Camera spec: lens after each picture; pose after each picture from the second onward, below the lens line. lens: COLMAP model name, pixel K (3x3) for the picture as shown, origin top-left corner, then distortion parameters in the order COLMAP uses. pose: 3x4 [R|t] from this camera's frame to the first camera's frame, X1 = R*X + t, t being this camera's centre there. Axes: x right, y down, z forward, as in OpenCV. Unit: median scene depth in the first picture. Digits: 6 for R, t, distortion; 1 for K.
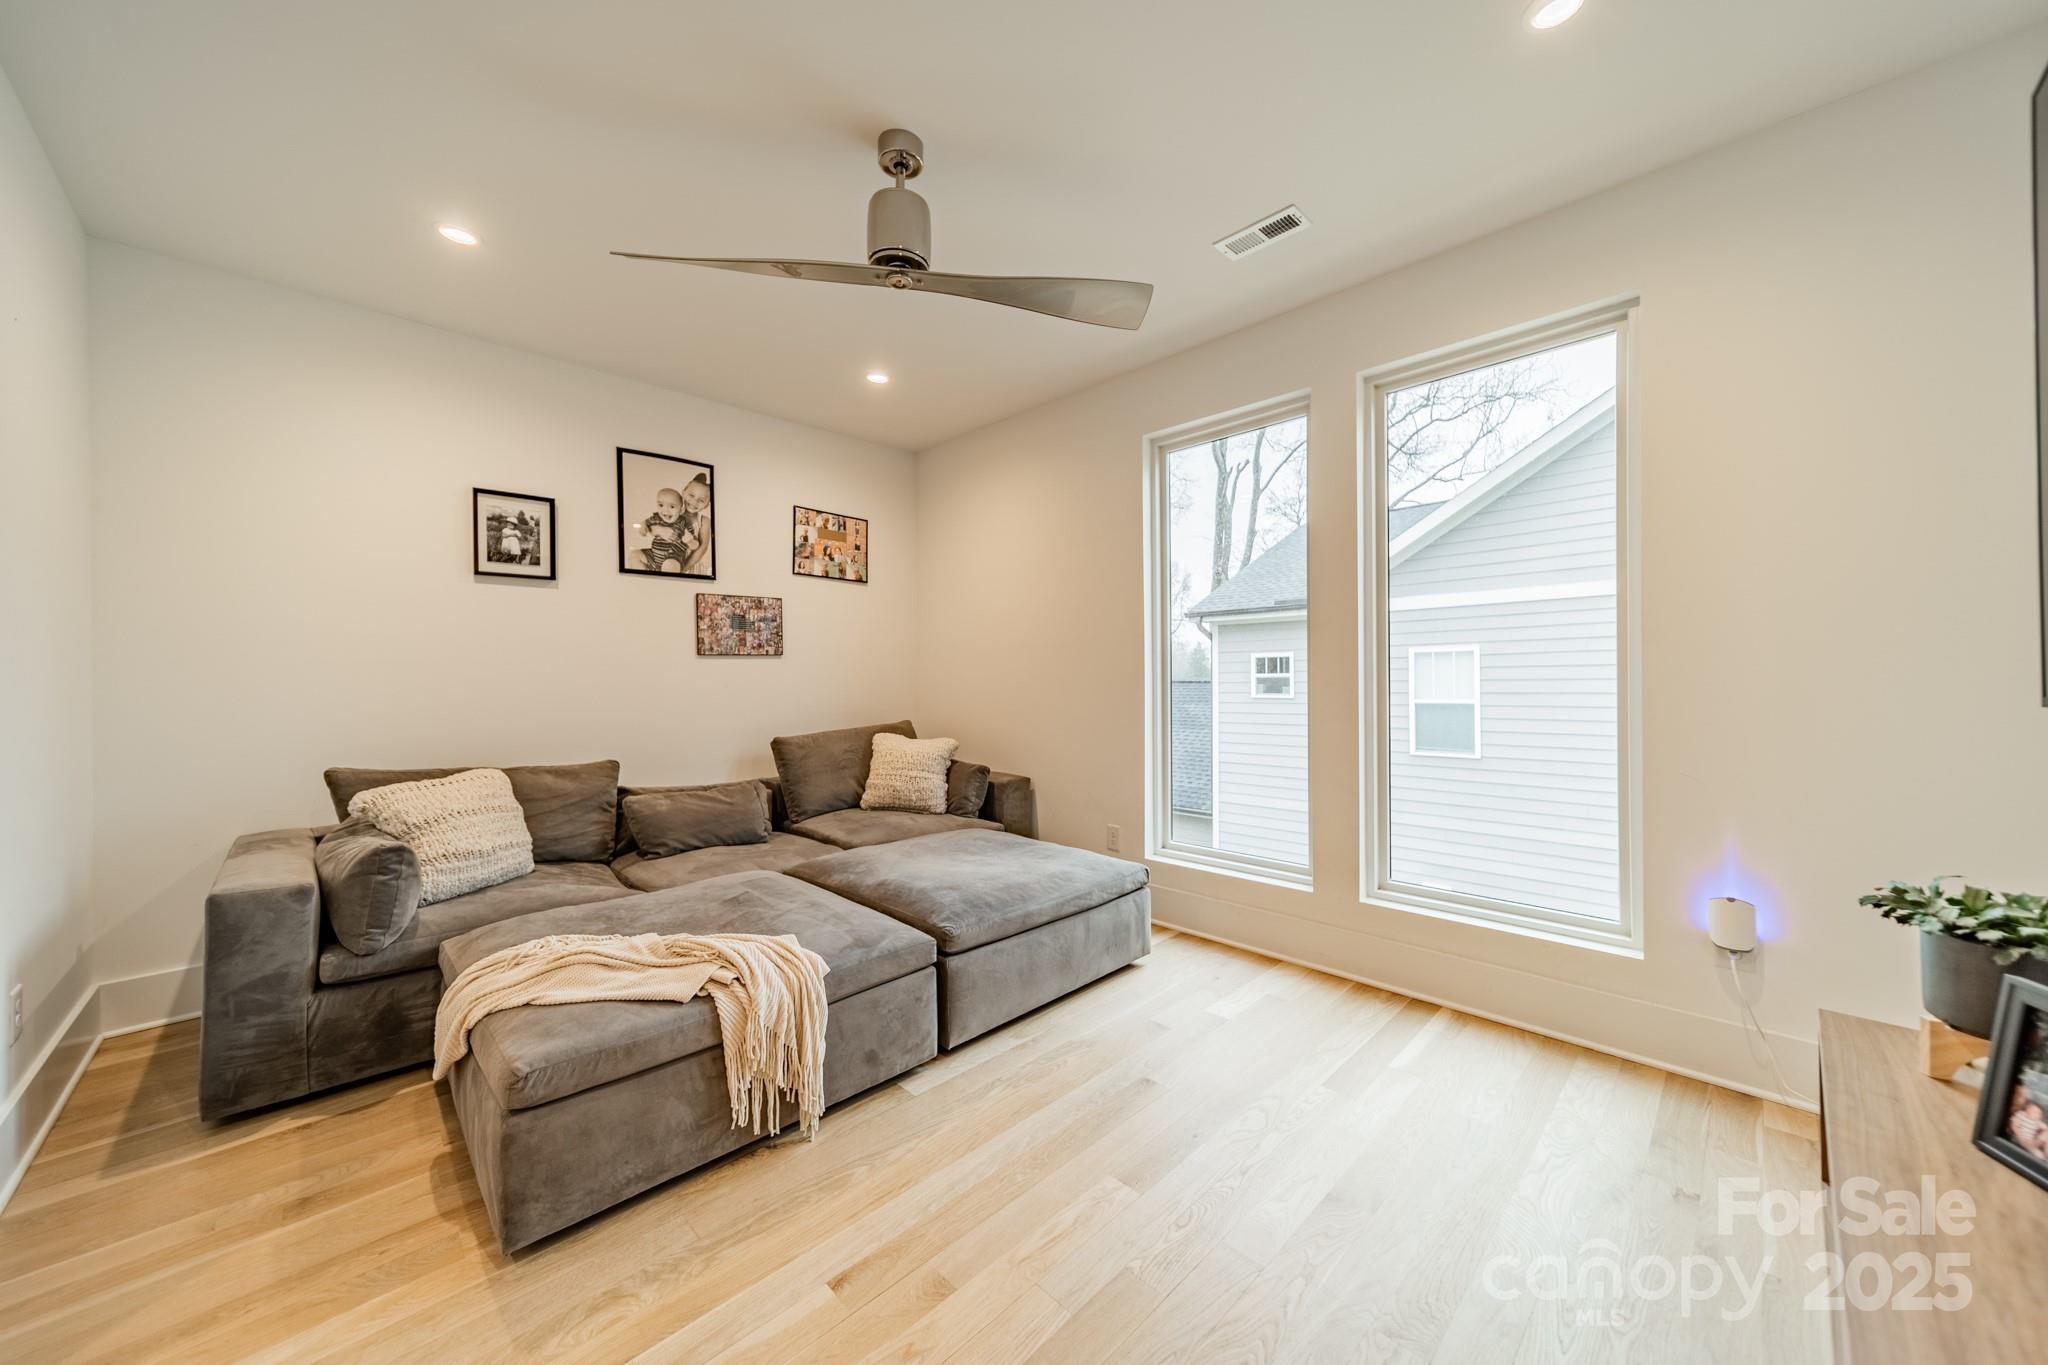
lens RADIAL K [[721.7, 0, 1028.1], [0, 721.7, 674.5], [0, 0, 1]] dist [0.002759, 0.000259]
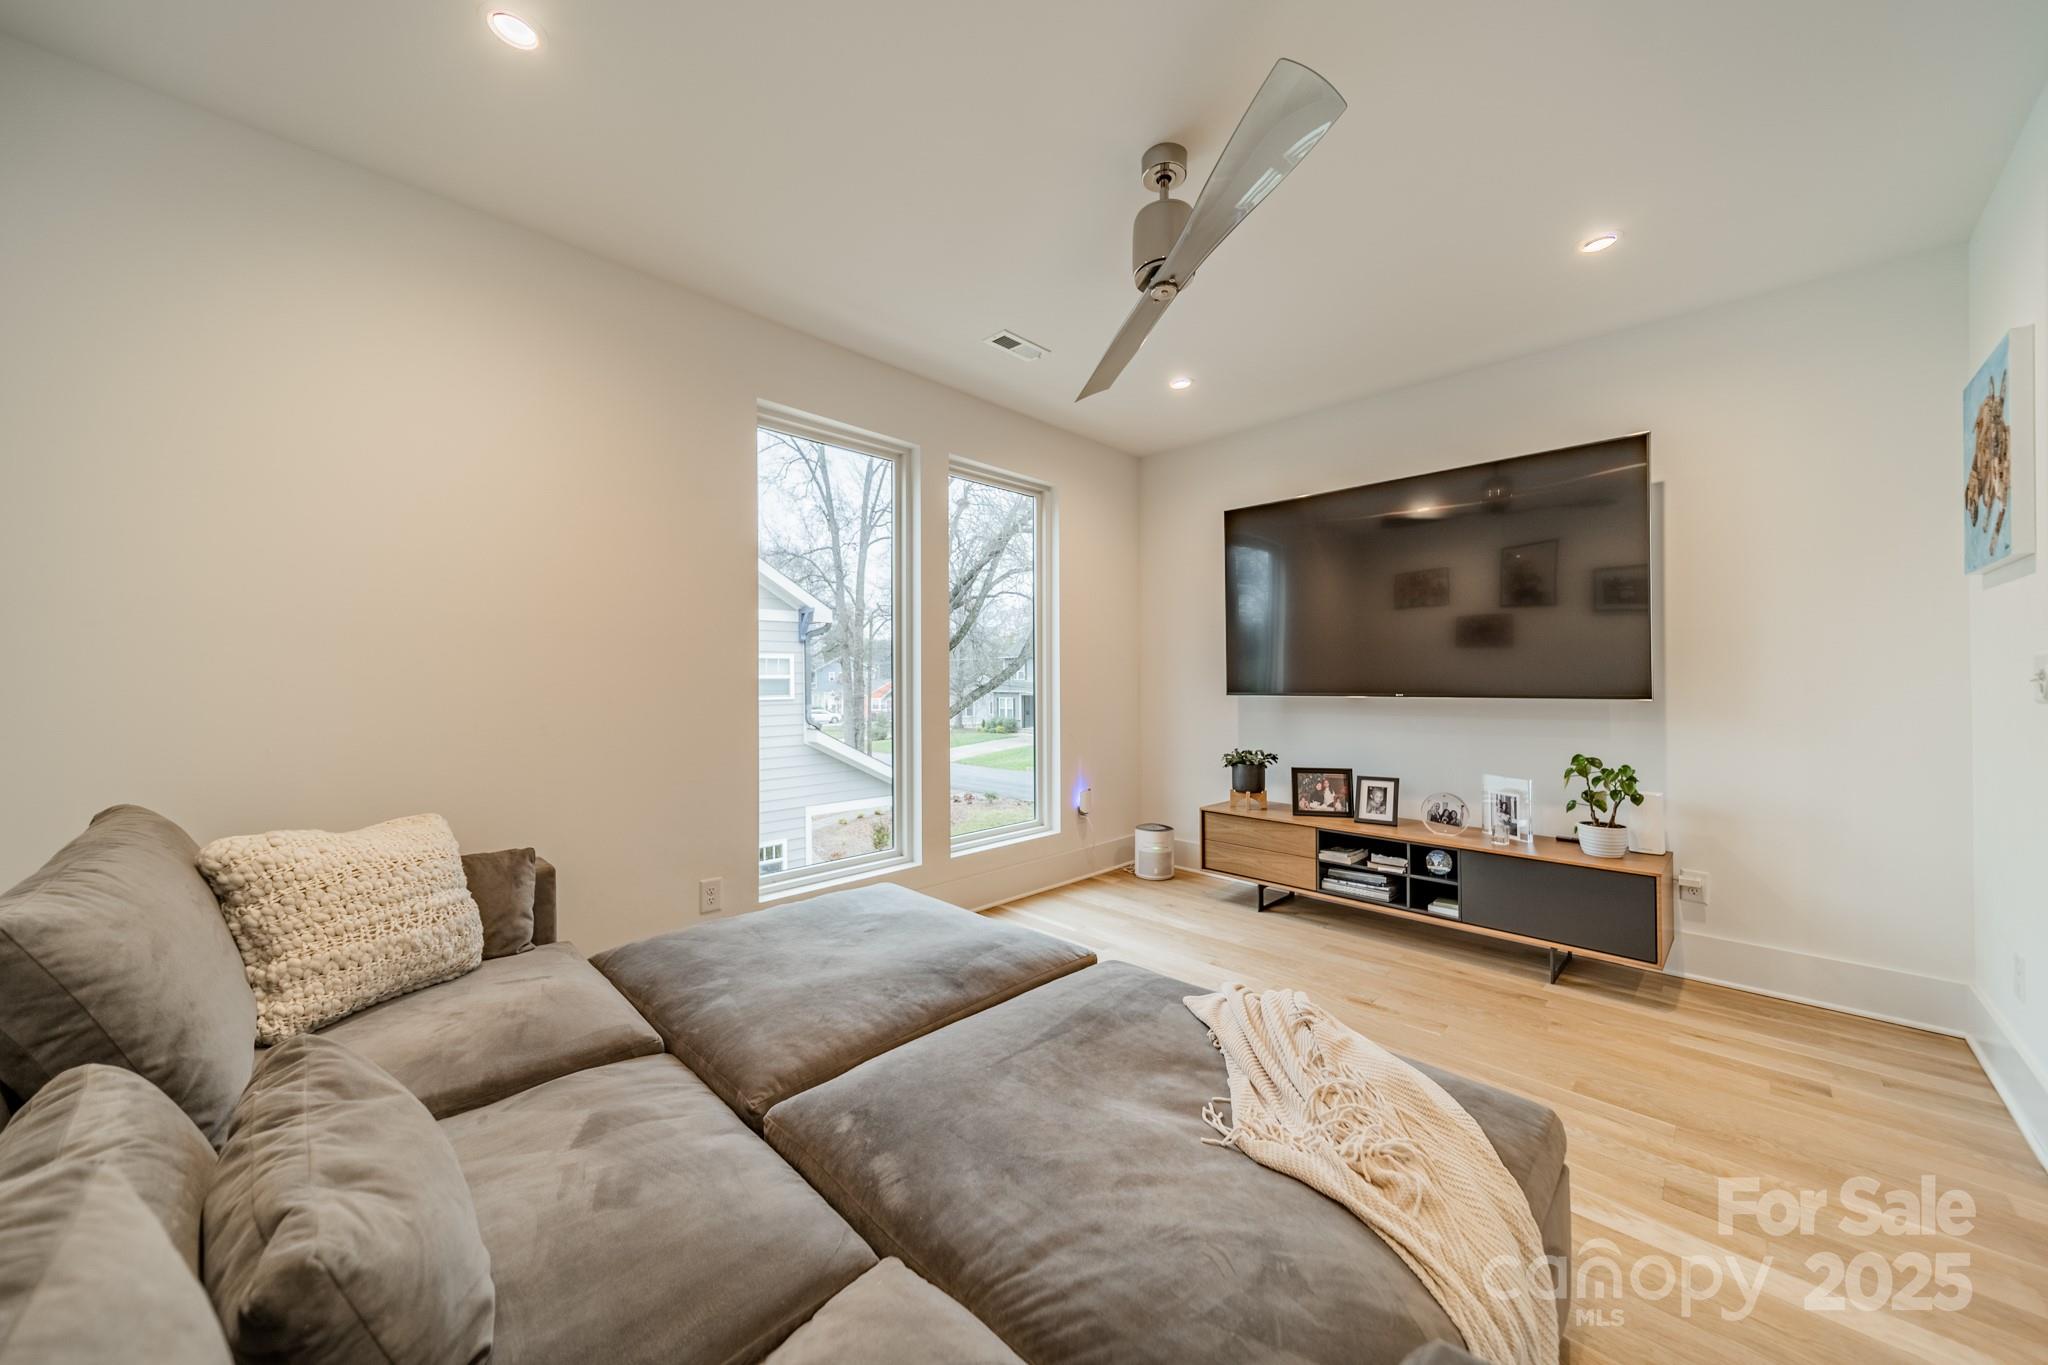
lens RADIAL K [[721.7, 0, 1028.1], [0, 721.7, 684.8], [0, 0, 1]] dist [0.002759, 0.000259]
pose [[-0.008911, 0.010257, 0.999908, -0.717231], [0.005086, 0.999935, -0.010212, 0.013415], [-0.999947, 0.004995, -0.008962, 0.736656]]
